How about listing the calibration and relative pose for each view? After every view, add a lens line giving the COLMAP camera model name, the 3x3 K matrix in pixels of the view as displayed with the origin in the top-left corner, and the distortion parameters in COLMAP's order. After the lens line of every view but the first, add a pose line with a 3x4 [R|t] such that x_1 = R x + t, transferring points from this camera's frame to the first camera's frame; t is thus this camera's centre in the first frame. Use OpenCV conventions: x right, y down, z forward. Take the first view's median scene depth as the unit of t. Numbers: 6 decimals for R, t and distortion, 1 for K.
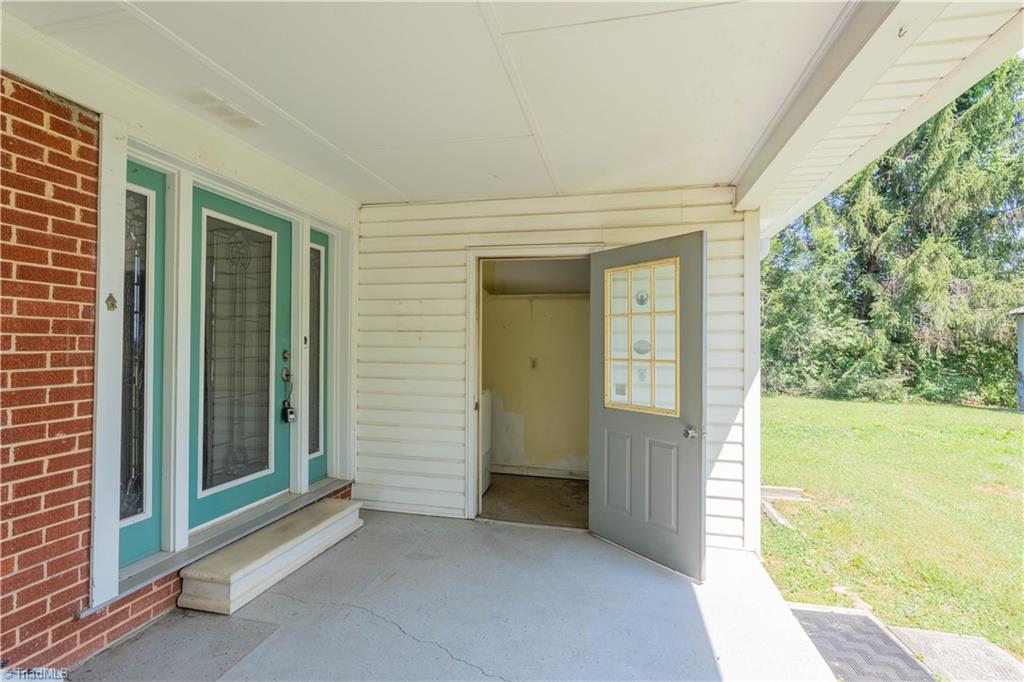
lens RADIAL K [[468.0, 0, 517.1], [0, 468.0, 338.3], [0, 0, 1]] dist [-0.004527, 0.001022]
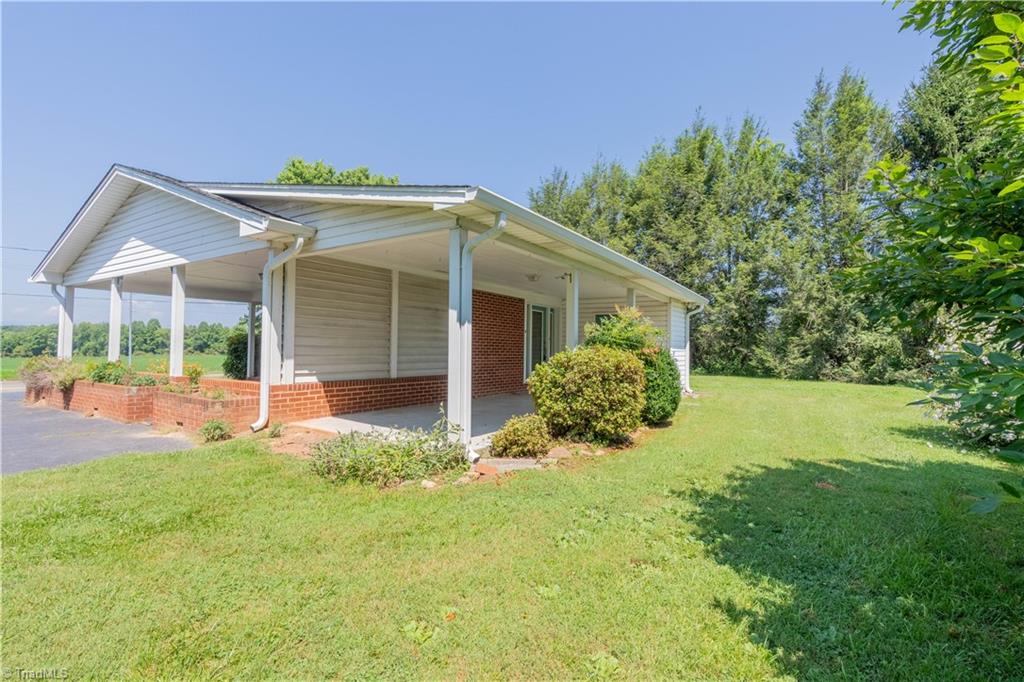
lens RADIAL K [[468.0, 0, 512.5], [0, 468.0, 341.4], [0, 0, 1]] dist [-0.004527, 0.001022]
pose [[0.941478, 0.000847, -0.337075, 0.514929], [-0.003268, 0.999973, -0.006615, 0.049987], [0.337060, 0.007330, 0.941455, -2.548187]]
